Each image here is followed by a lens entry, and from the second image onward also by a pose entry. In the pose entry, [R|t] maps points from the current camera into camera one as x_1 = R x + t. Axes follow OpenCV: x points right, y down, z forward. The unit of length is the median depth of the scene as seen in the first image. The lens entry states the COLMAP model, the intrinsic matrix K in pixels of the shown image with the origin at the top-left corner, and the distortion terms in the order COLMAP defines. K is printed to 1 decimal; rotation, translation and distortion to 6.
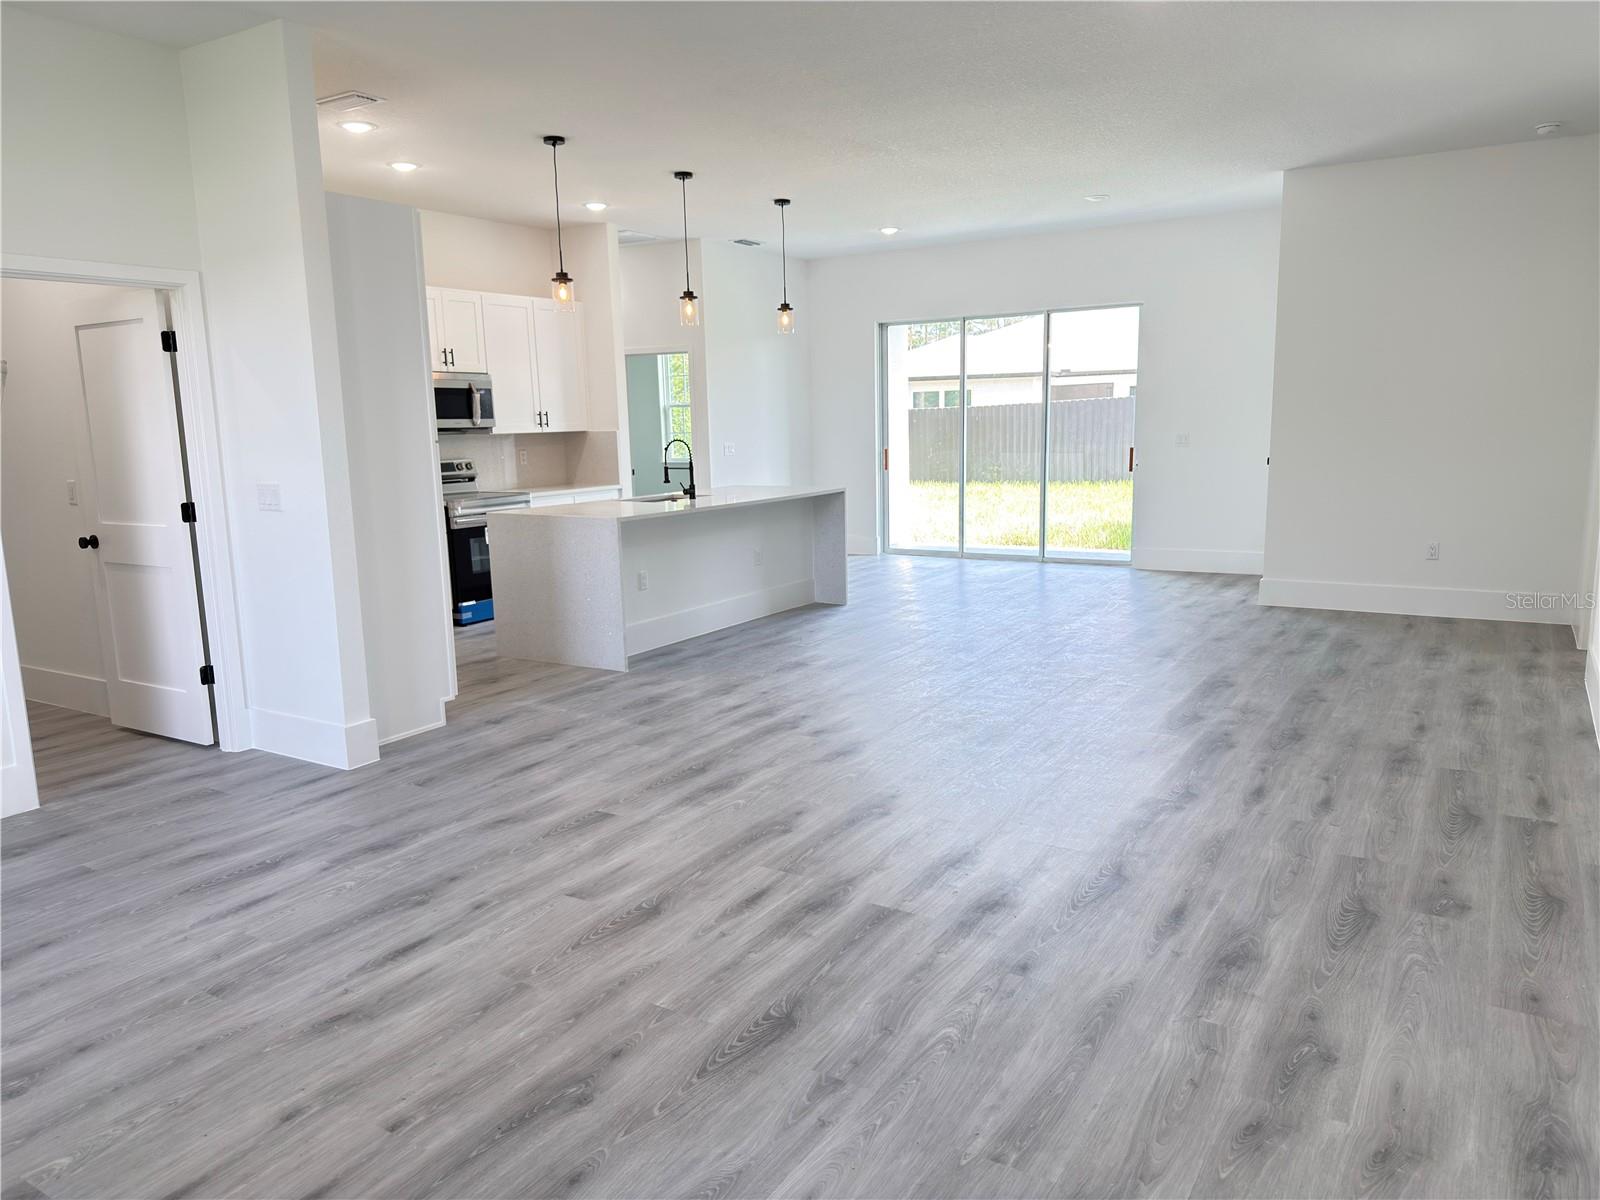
lens RADIAL K [[1116.0, 0, 813.7], [0, 1116.0, 604.5], [0, 0, 1]] dist [0.060885, -0.079706]
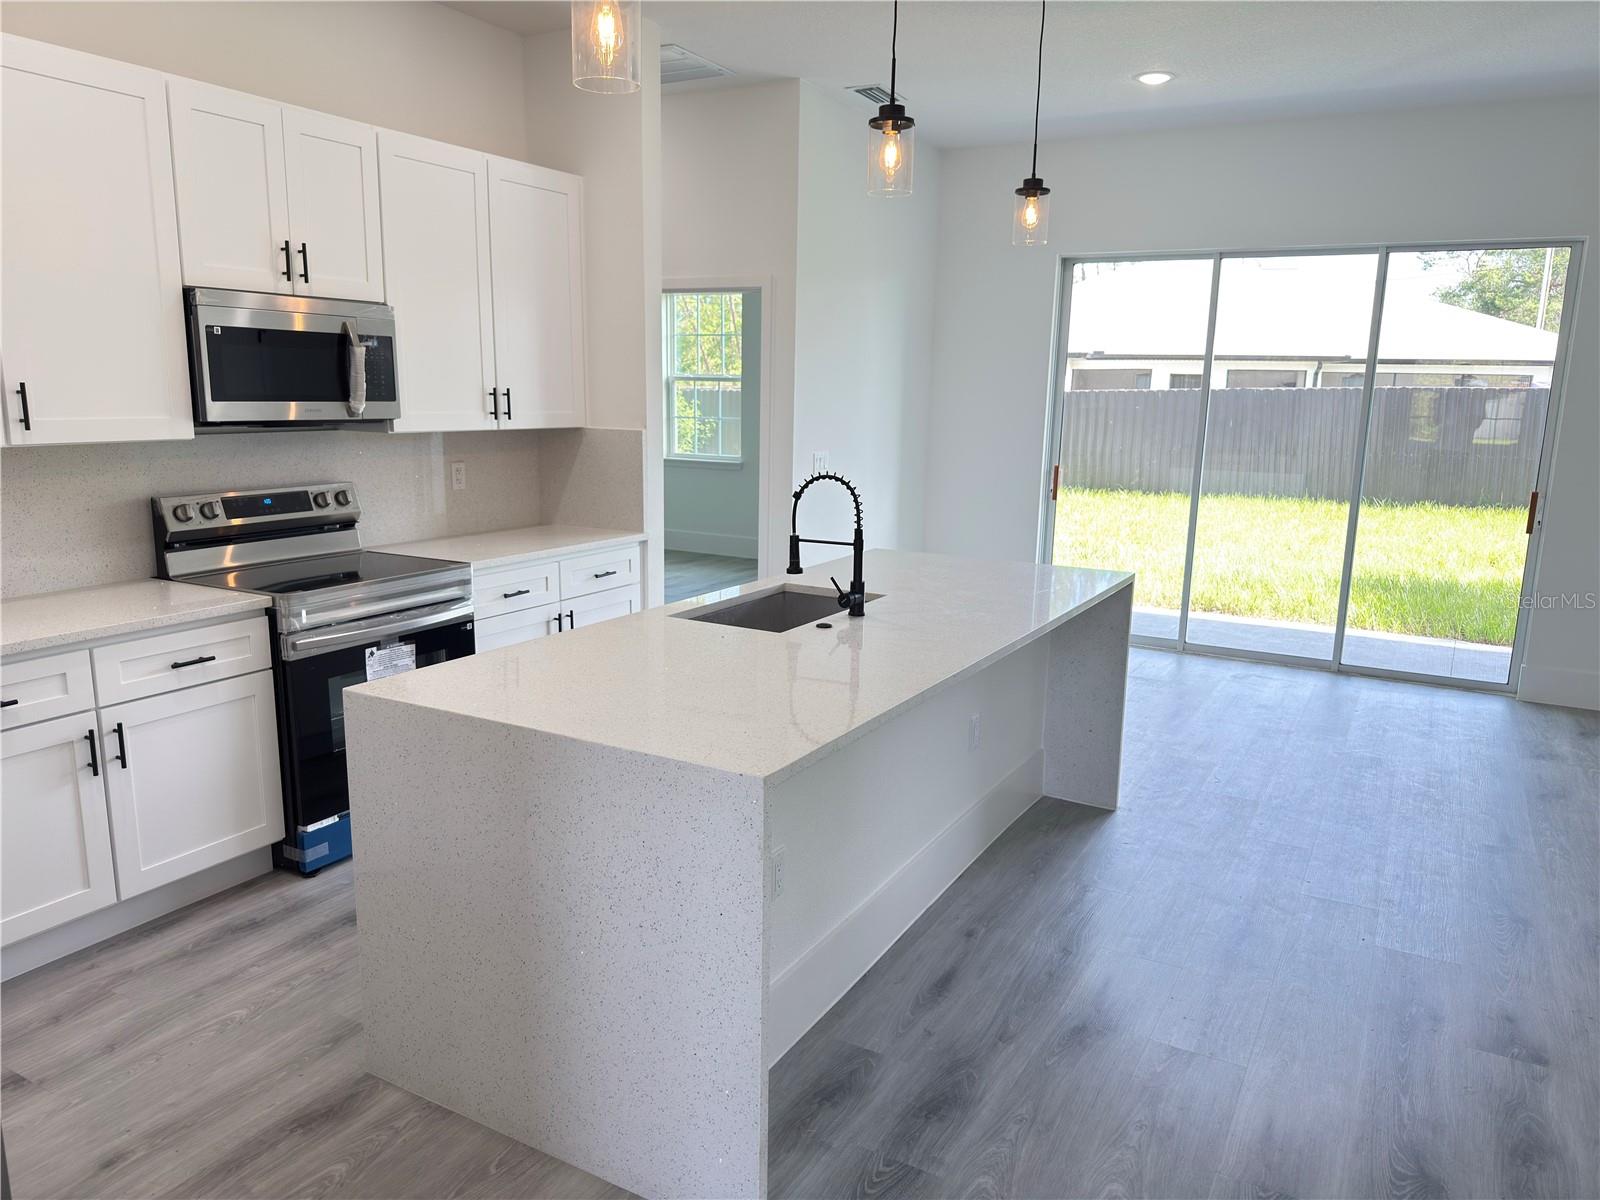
lens RADIAL K [[1116.0, 0, 799.5], [0, 1116.0, 606.5], [0, 0, 1]] dist [0.060885, -0.079706]
pose [[0.998495, 0.033144, 0.043693, -0.137716], [-0.034216, 0.999126, 0.024007, -0.098964], [-0.042859, -0.025466, 0.998757, 0.532331]]
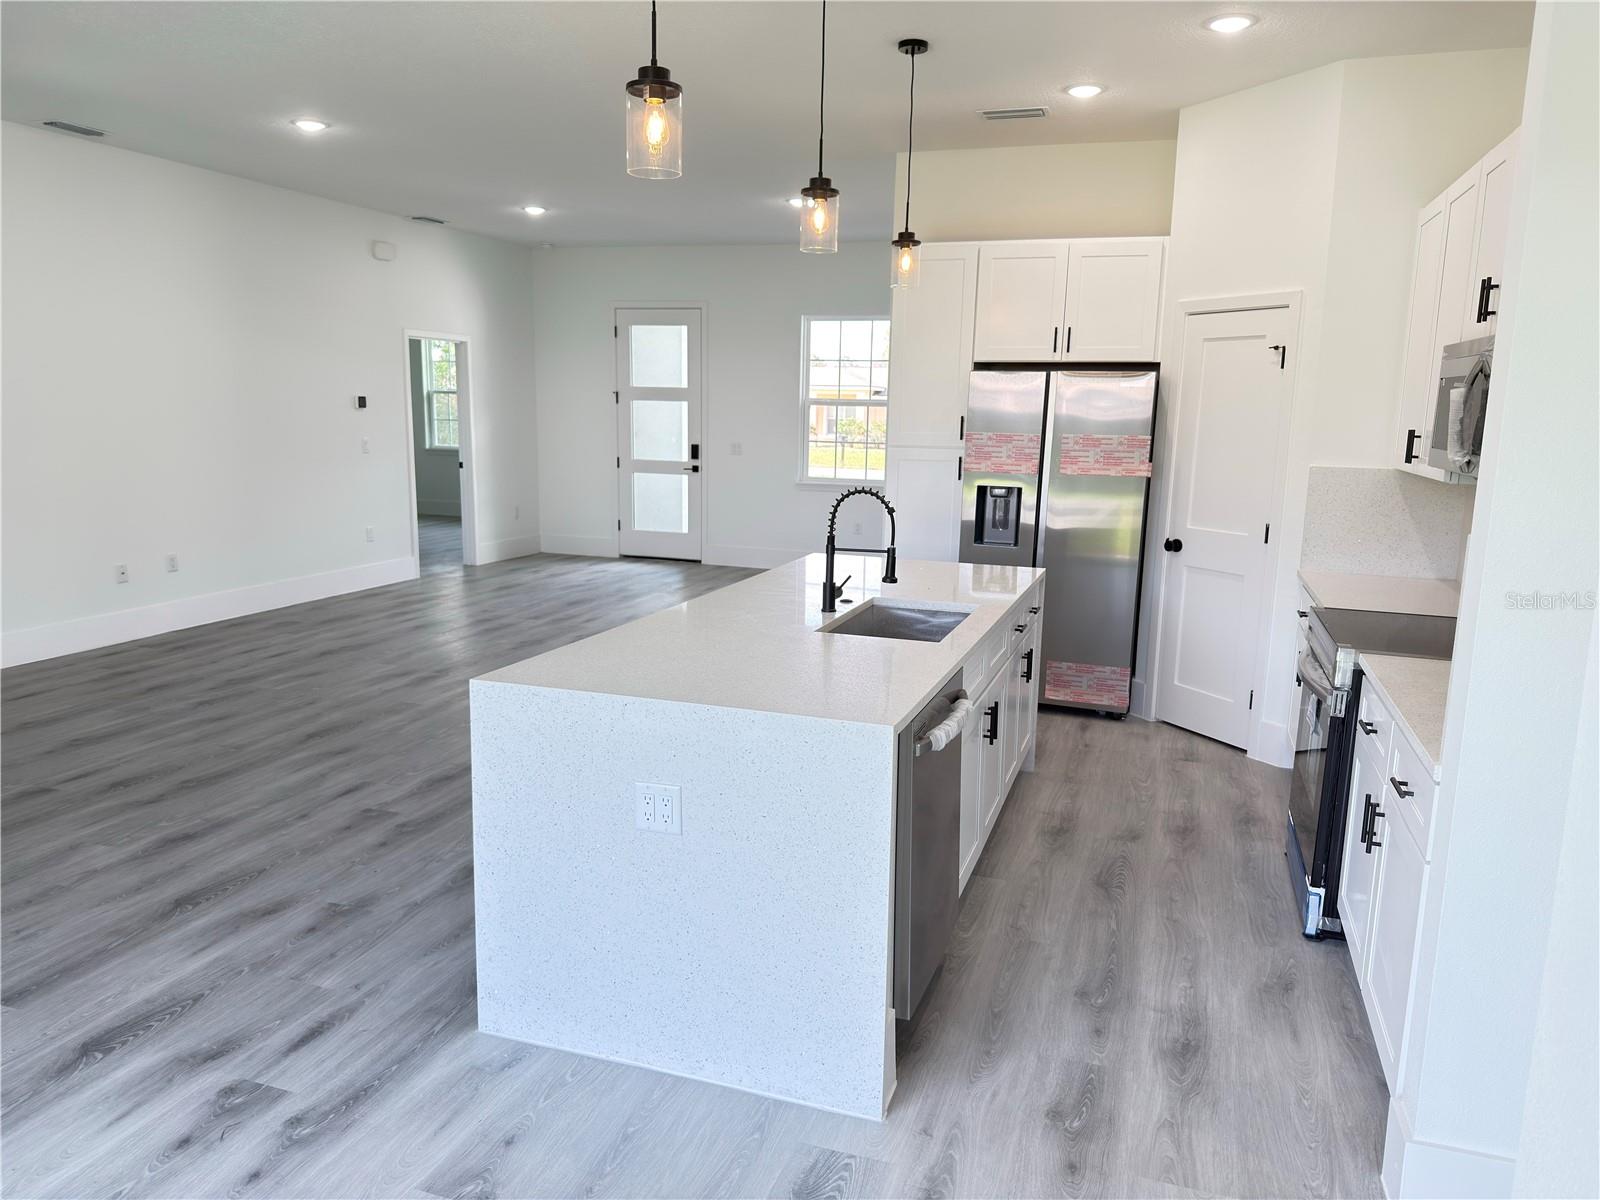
lens RADIAL K [[1116.0, 0, 802.4], [0, 1116.0, 600.4], [0, 0, 1]] dist [0.060885, -0.079706]
pose [[-0.974740, 0.040714, -0.219601, 0.006439], [-0.036656, 0.940749, 0.337117, -0.239325], [0.220315, 0.336651, -0.915493, 1.320421]]
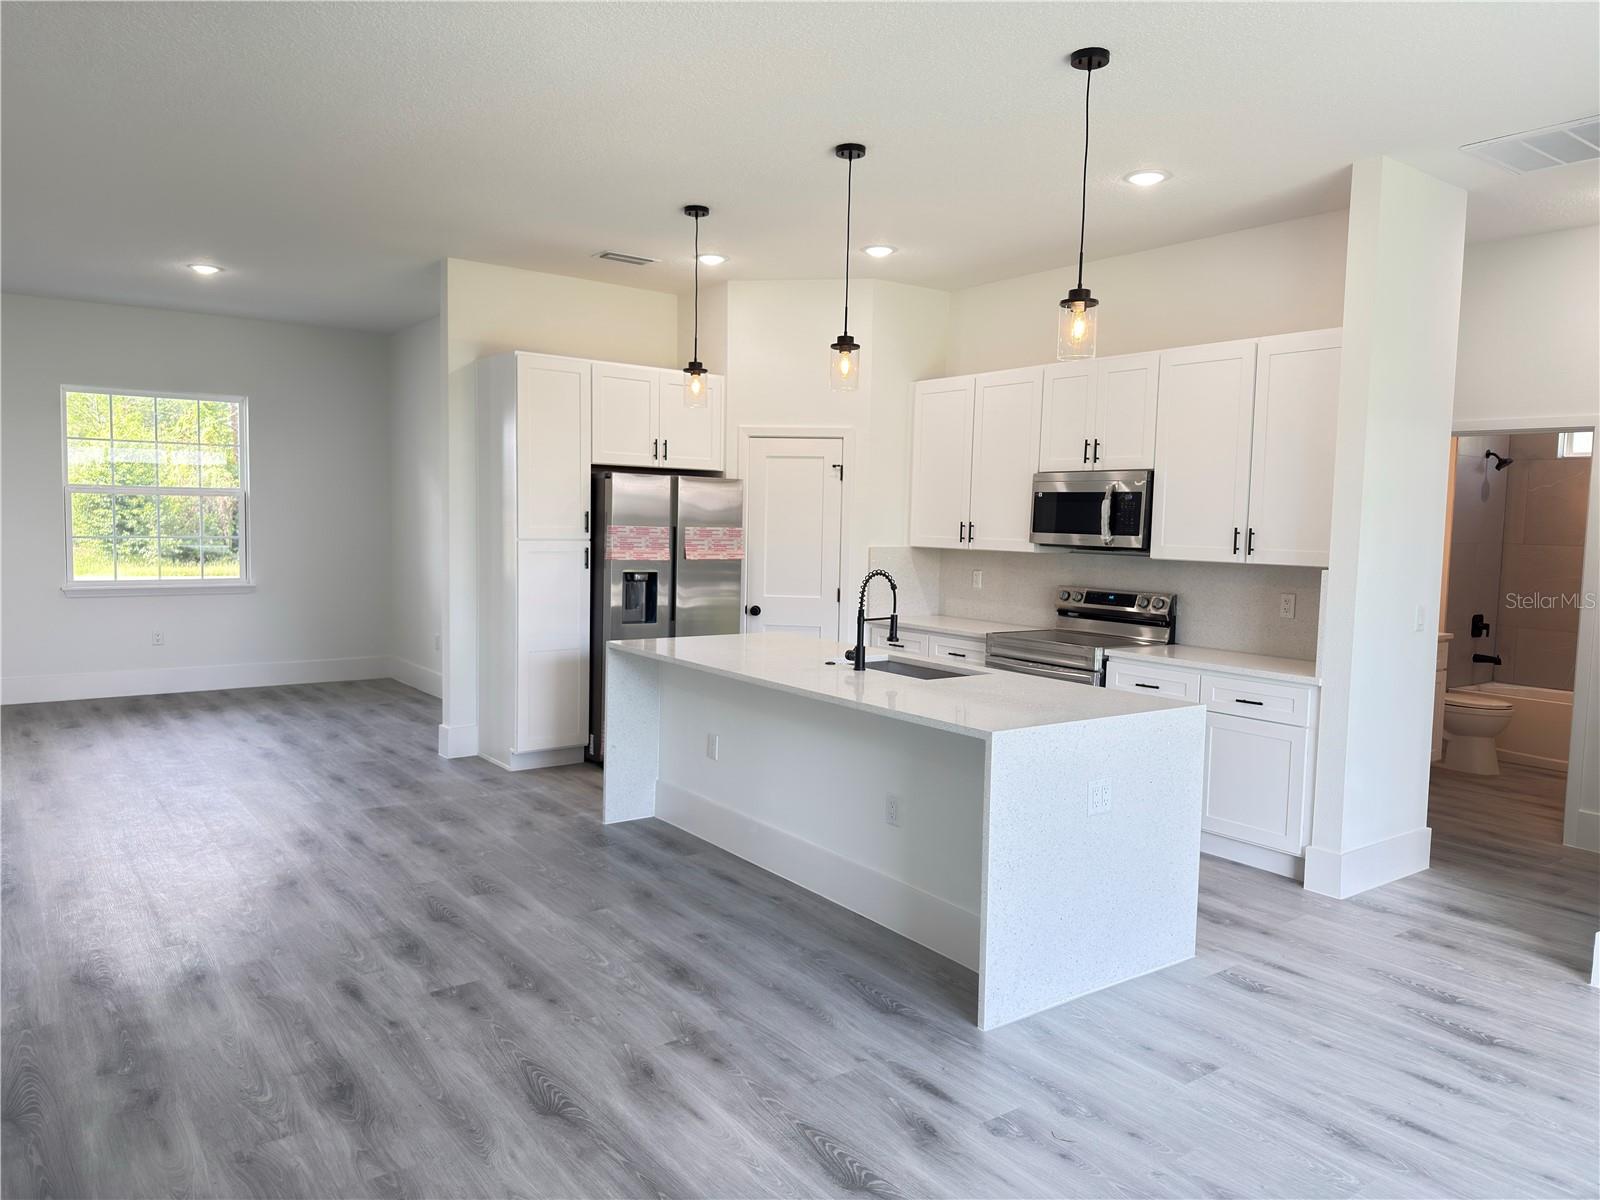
lens RADIAL K [[1116.0, 0, 804.2], [0, 1116.0, 599.4], [0, 0, 1]] dist [0.060885, -0.079706]
pose [[-0.376554, 0.084367, -0.922545, 0.417569], [-0.171123, 0.972373, 0.158770, -0.204576], [0.910453, 0.217654, -0.351713, 1.082352]]
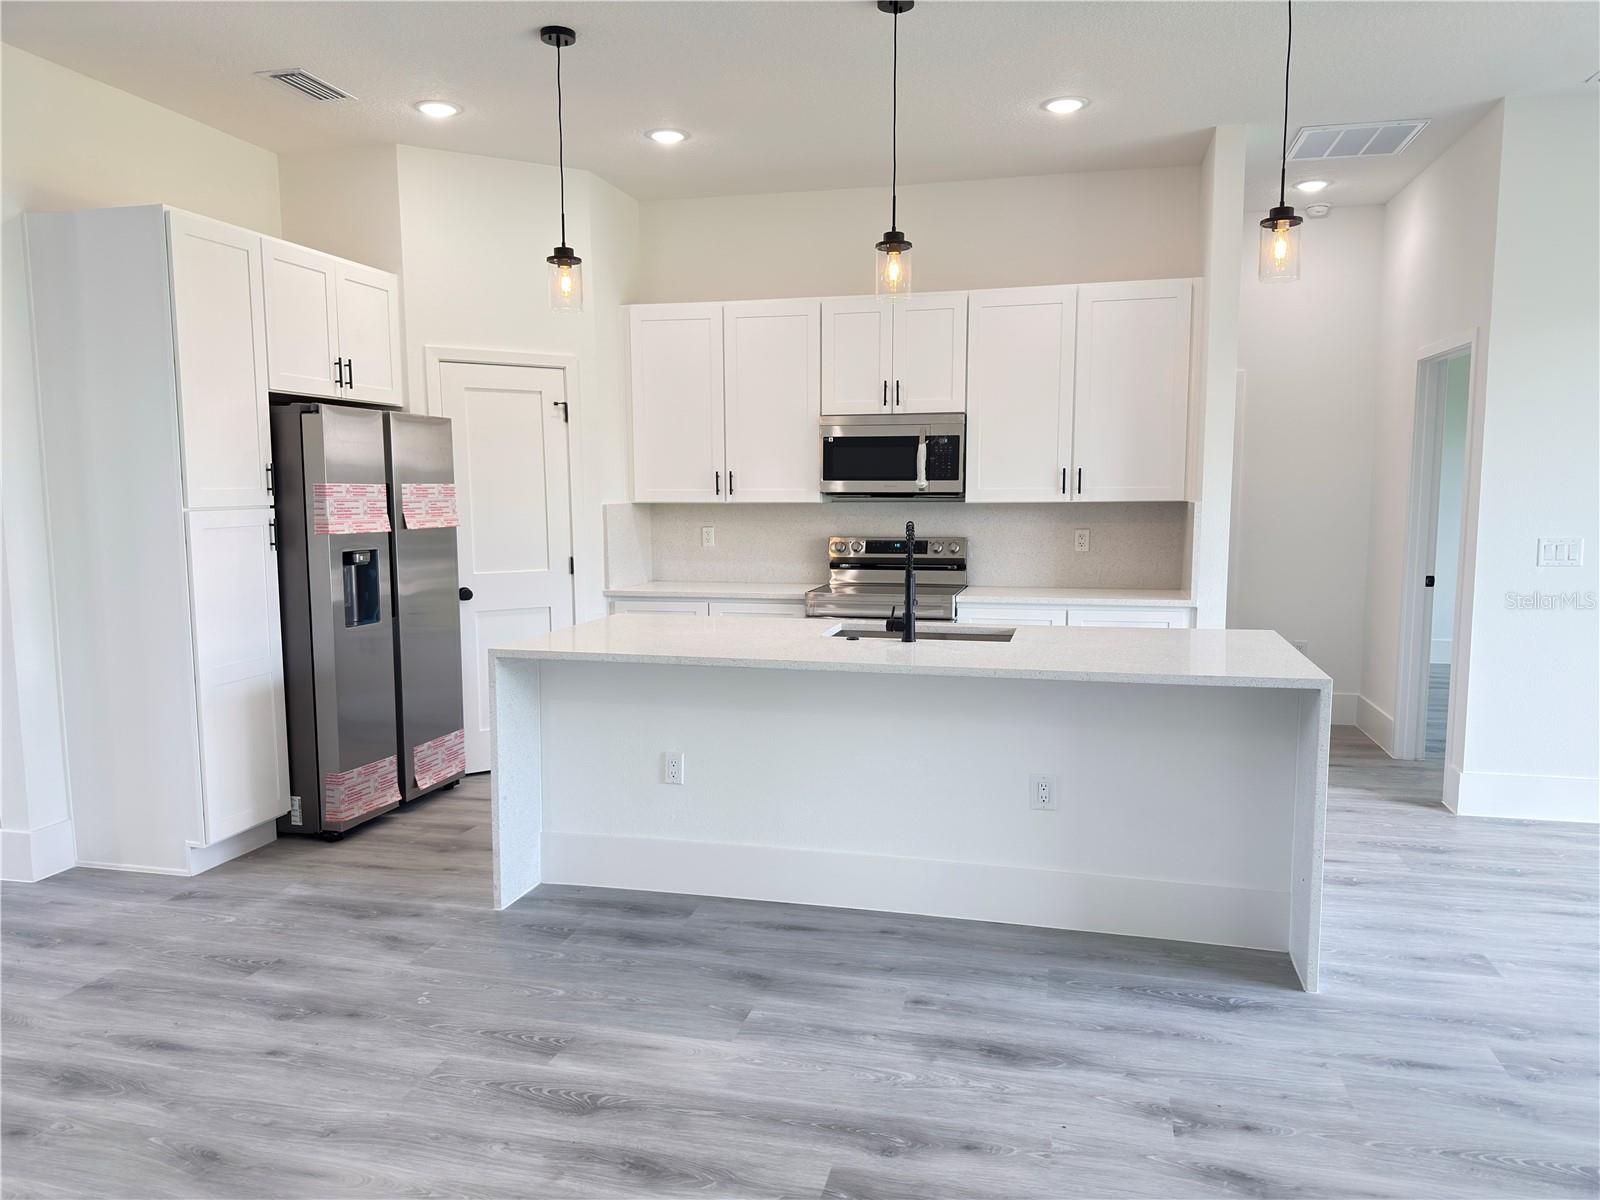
lens RADIAL K [[1116.0, 0, 811.3], [0, 1116.0, 602.8], [0, 0, 1]] dist [0.060885, -0.079706]
pose [[0.306484, 0.120450, -0.944224, 0.324761], [-0.165595, 0.983582, 0.071721, -0.129523], [0.937361, 0.134378, 0.321398, 0.730611]]
